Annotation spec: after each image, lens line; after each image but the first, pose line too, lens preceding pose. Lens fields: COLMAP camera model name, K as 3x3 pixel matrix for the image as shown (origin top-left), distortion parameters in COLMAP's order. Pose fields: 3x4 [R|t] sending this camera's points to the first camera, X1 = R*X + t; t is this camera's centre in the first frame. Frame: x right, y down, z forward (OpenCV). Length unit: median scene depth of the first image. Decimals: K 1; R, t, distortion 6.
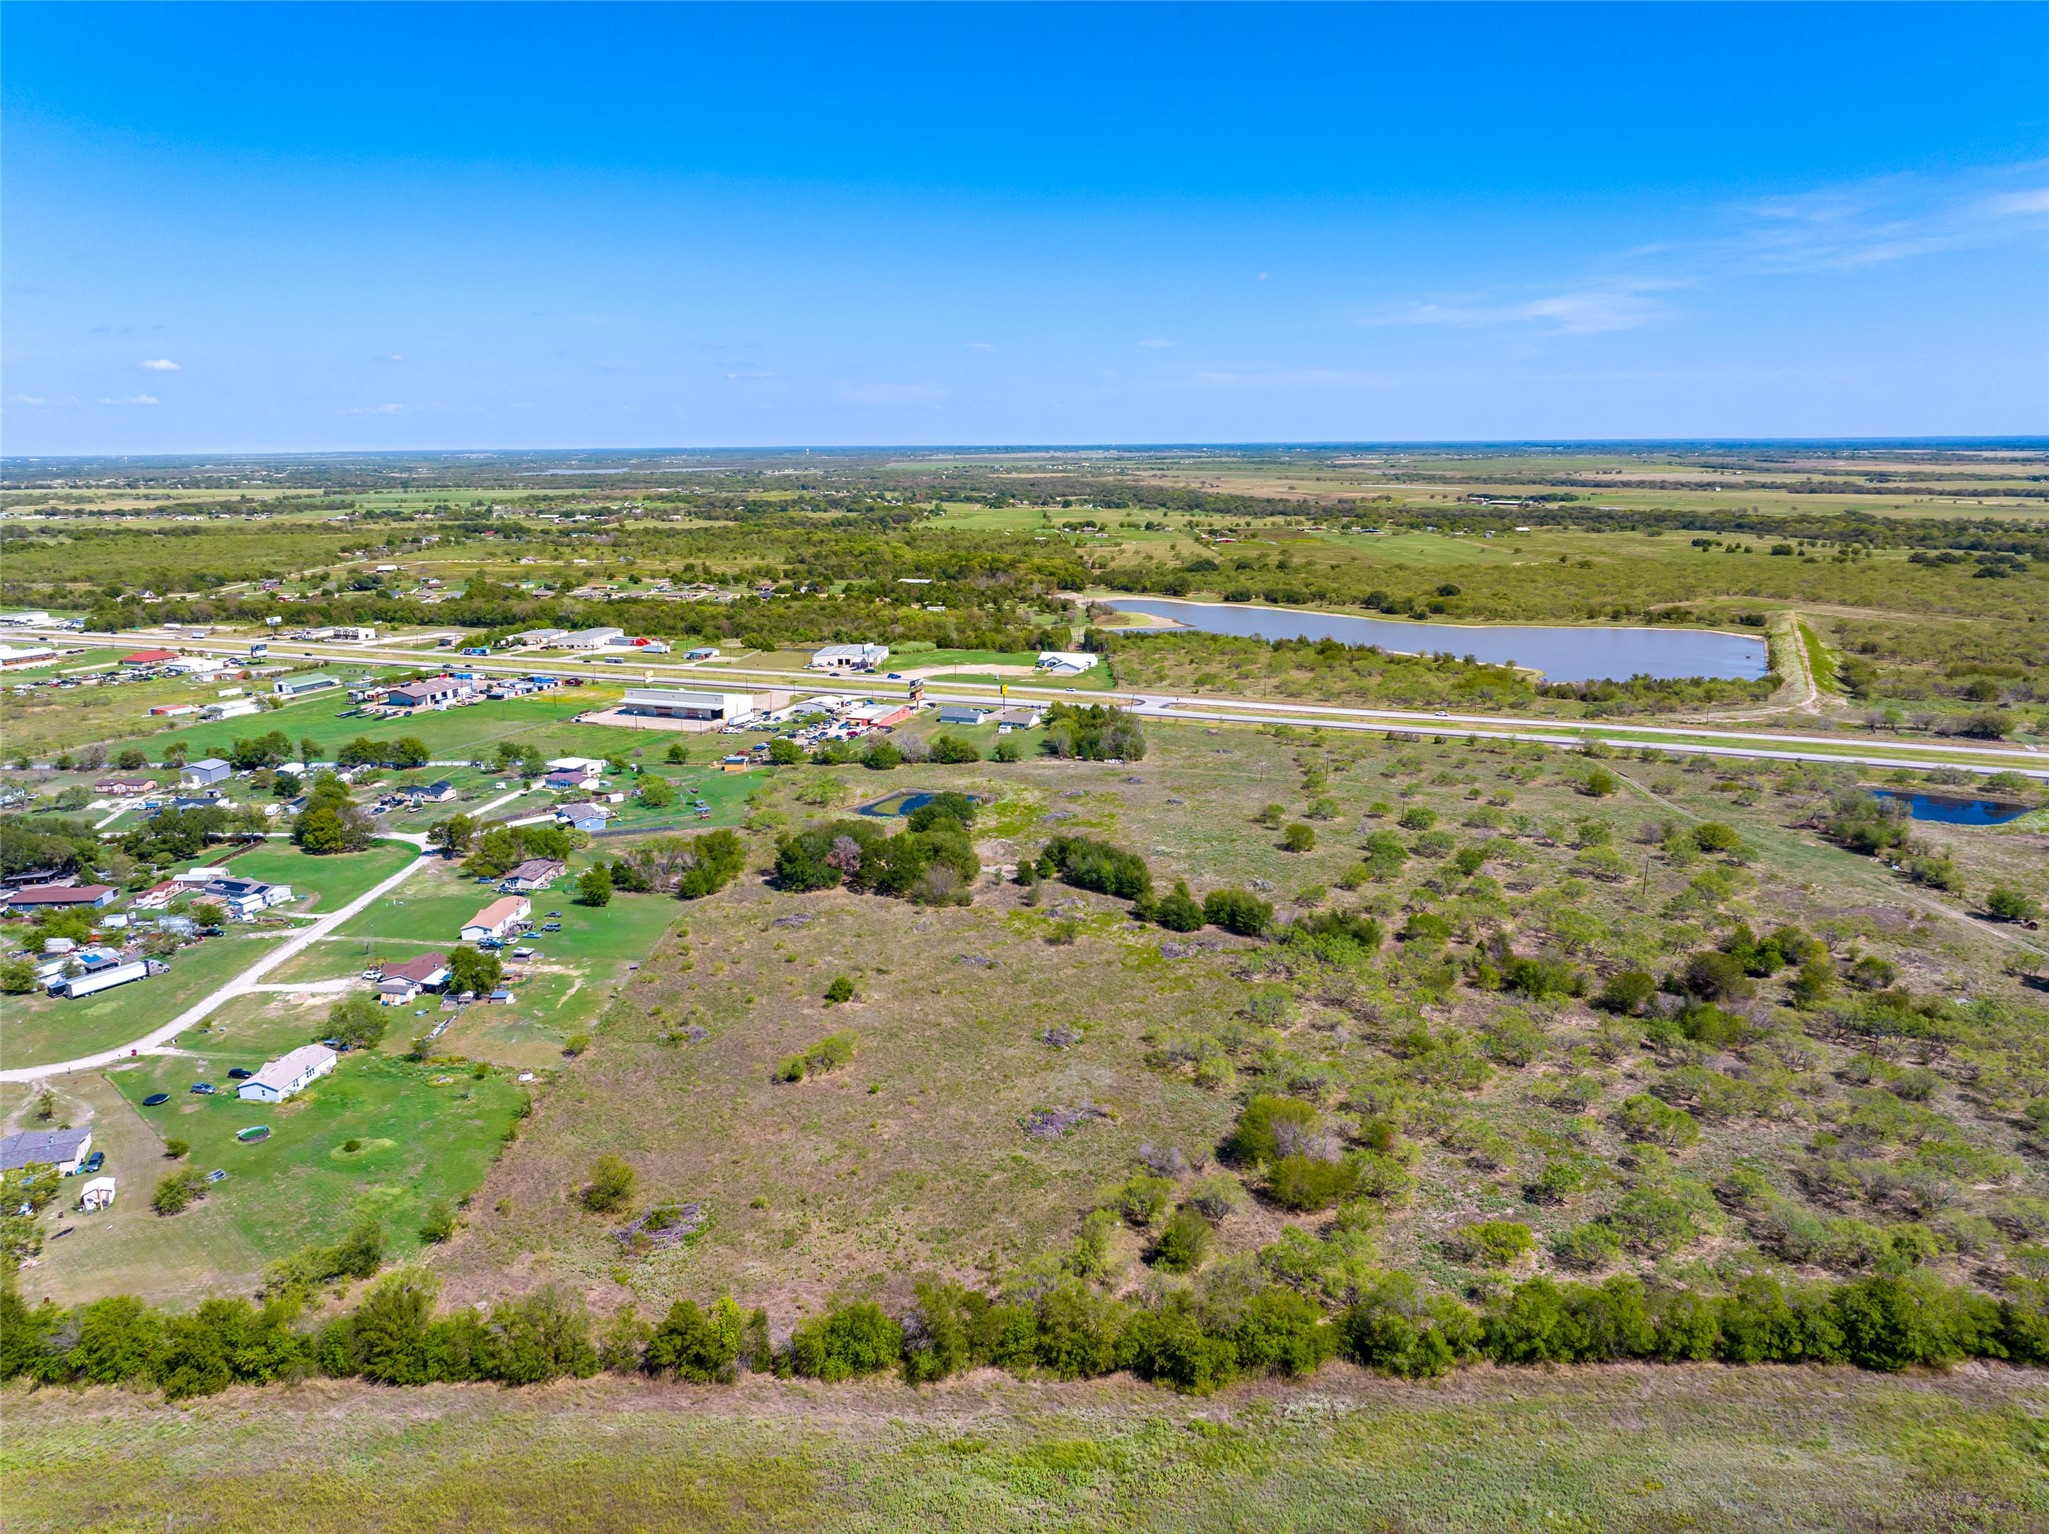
lens RADIAL K [[1448.8, 0, 1024.5], [0, 1448.8, 767.0], [0, 0, 1]] dist [0.000052, -0.003383]
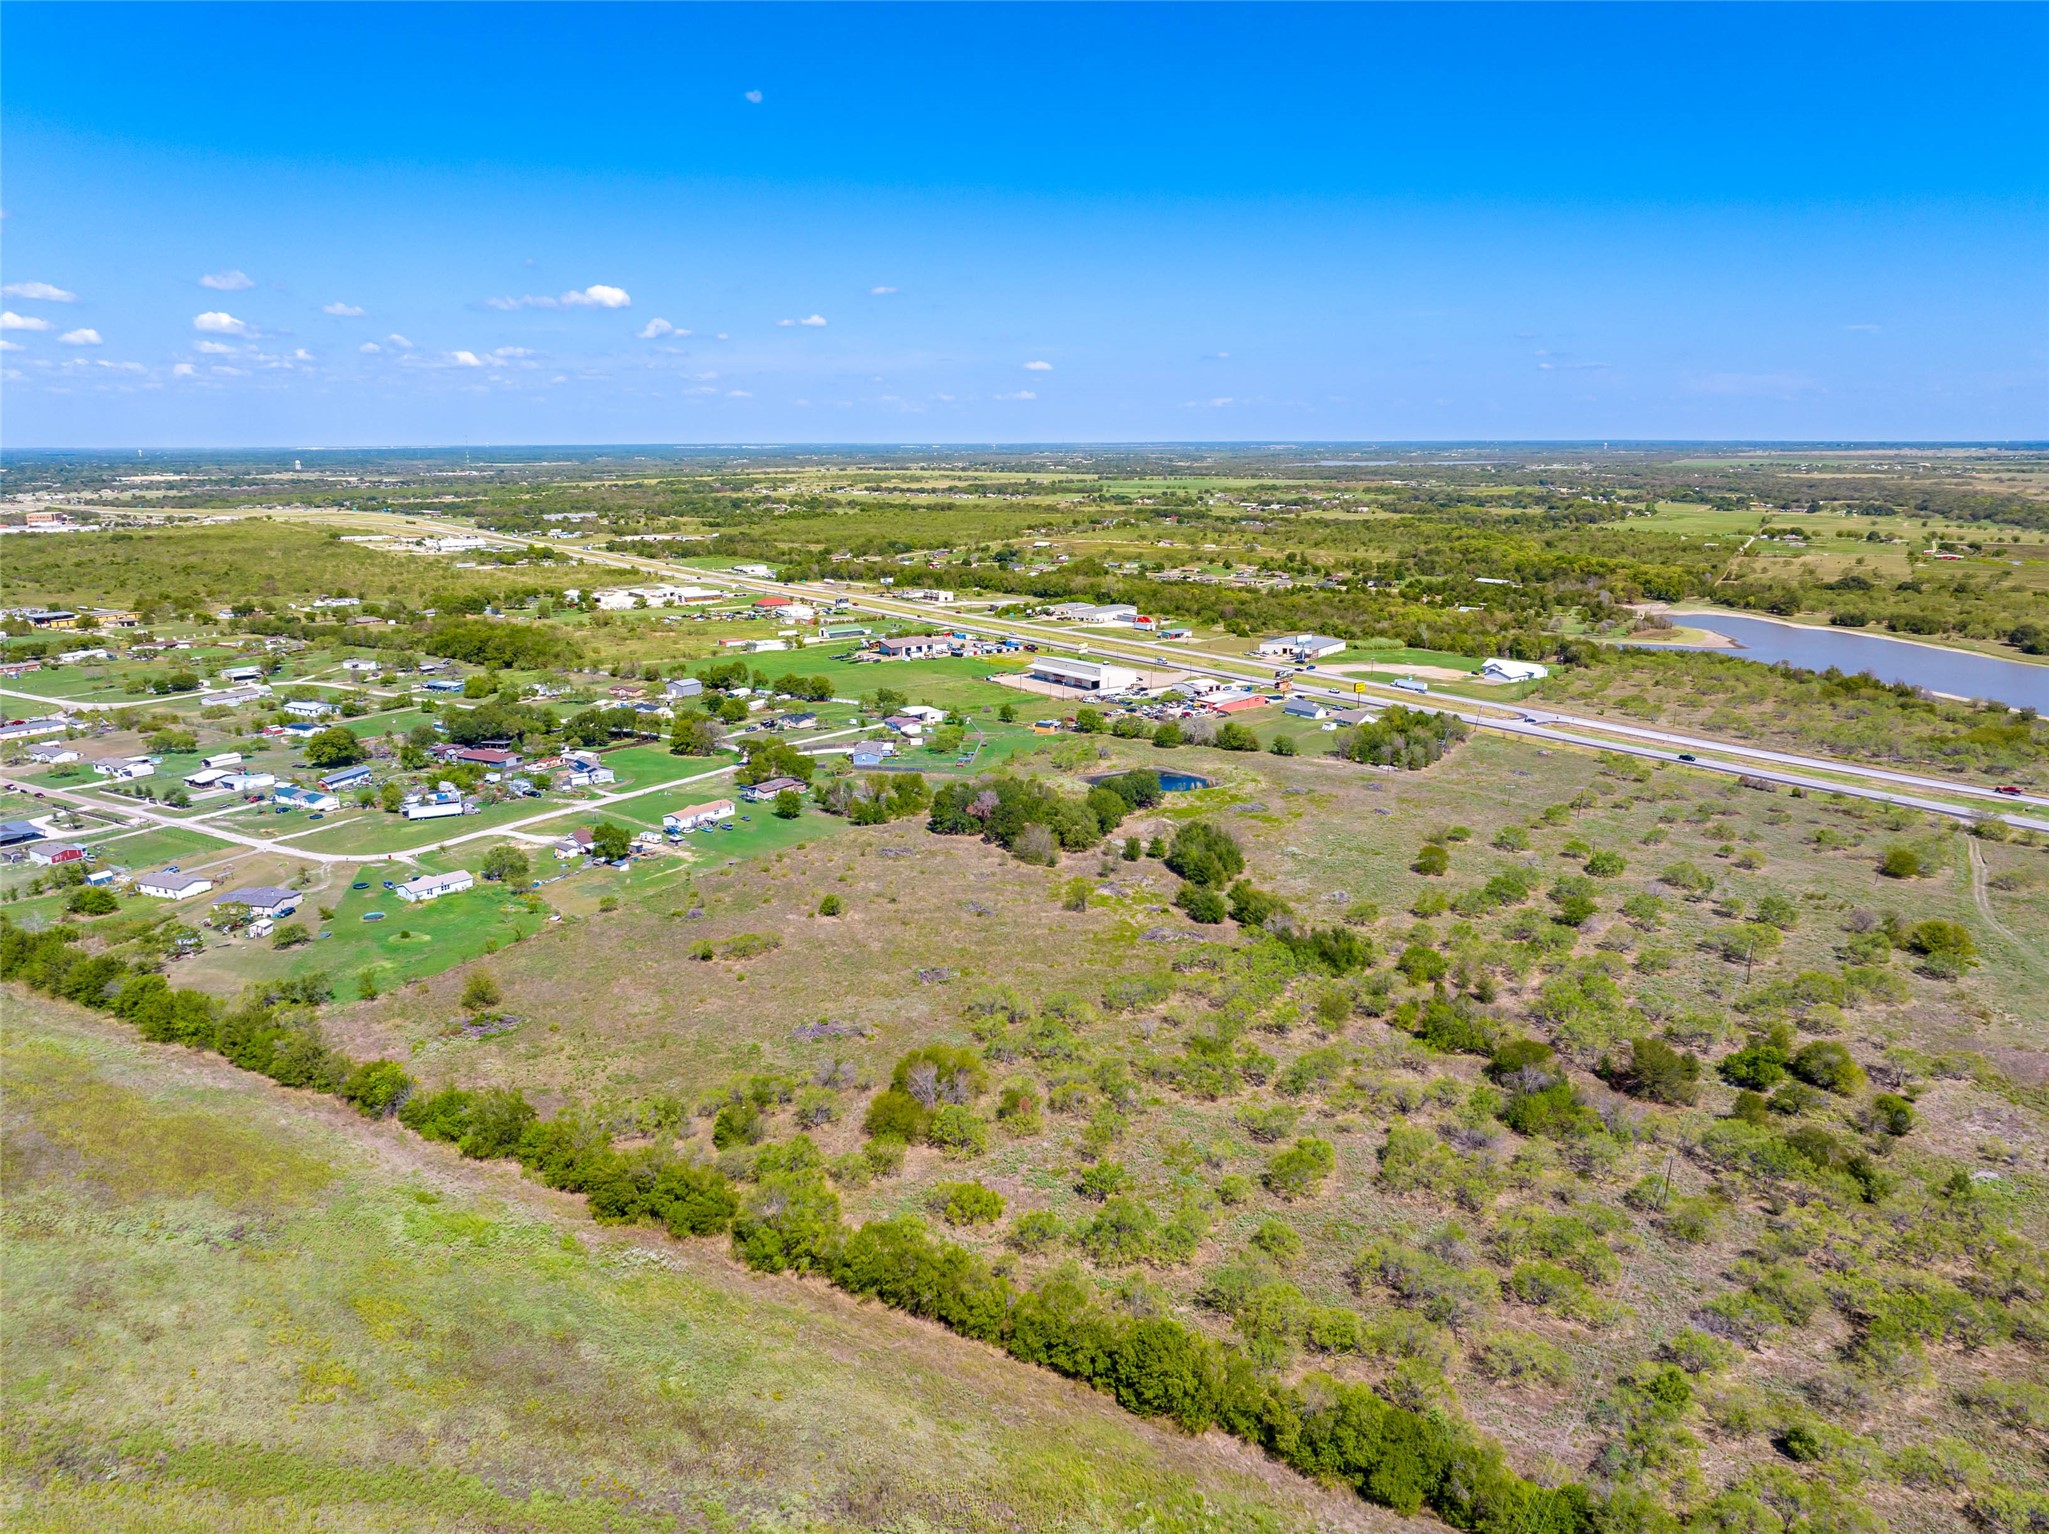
lens RADIAL K [[1448.8, 0, 1024.5], [0, 1448.8, 767.0], [0, 0, 1]] dist [0.000052, -0.003383]
pose [[0.851292, 0.122926, -0.510090, 0.301975], [-0.120377, 0.991995, 0.038161, -0.010413], [0.510698, 0.028917, 0.859274, 0.038227]]
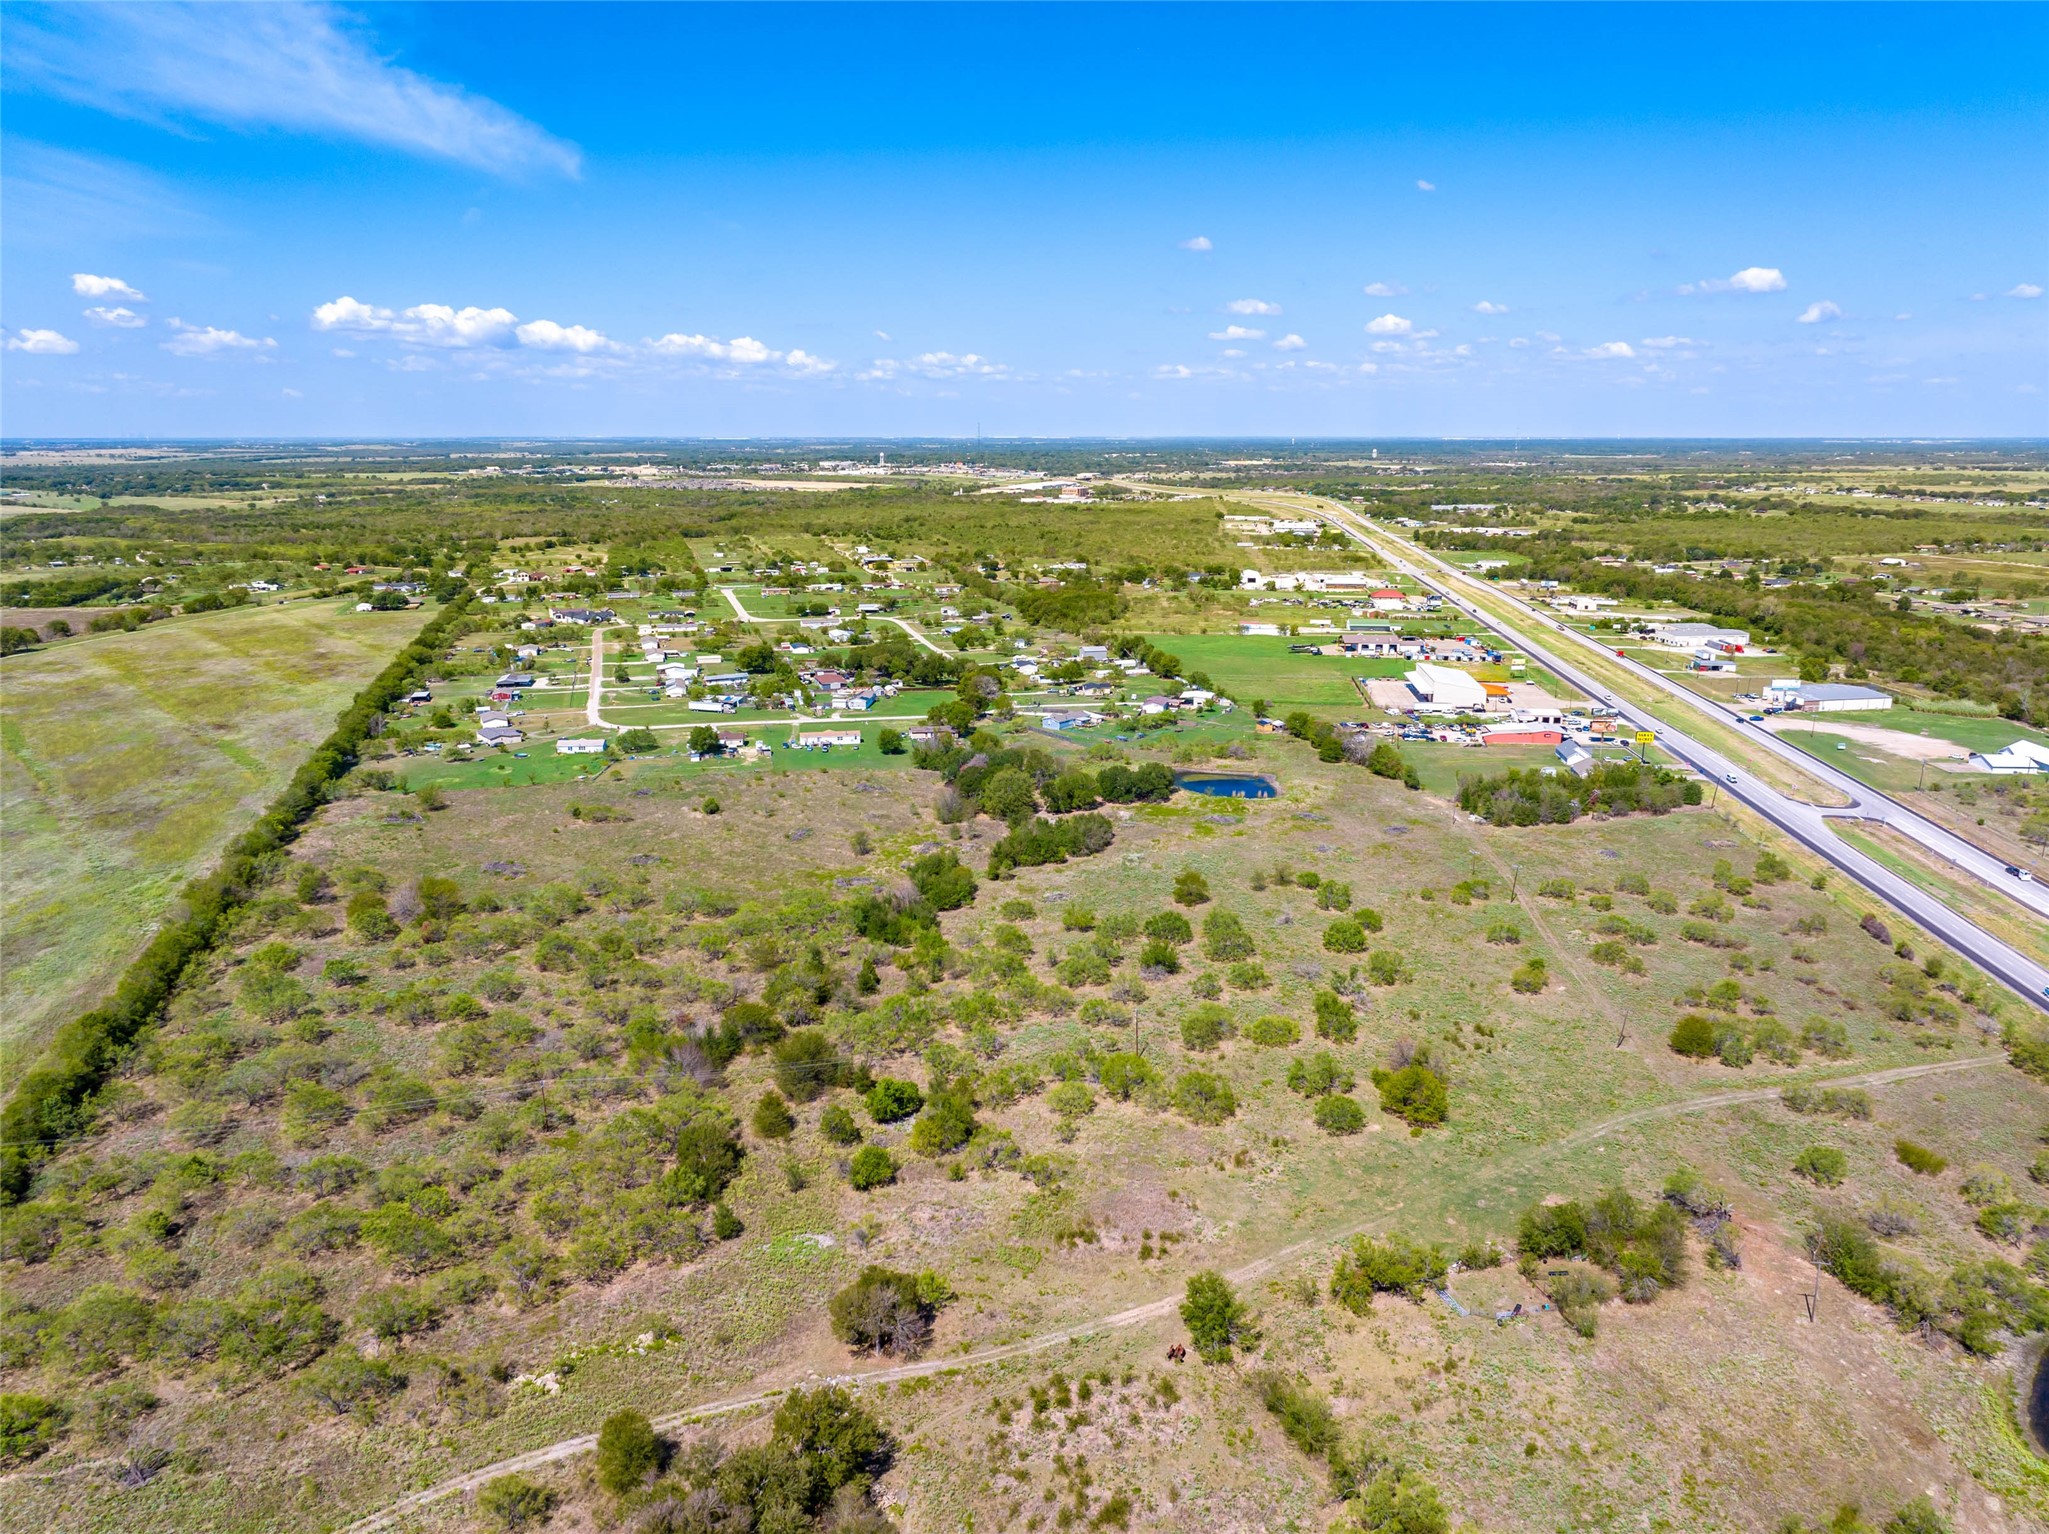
lens RADIAL K [[1438.3, 0, 1031.2], [0, 1438.3, 747.6], [0, 0, 1]] dist [-0.002379, -0.008833]
pose [[0.247907, 0.217964, -0.943946, 0.680936], [-0.215480, 0.962360, 0.165625, -0.111542], [0.944516, 0.162342, 0.285543, 0.456449]]
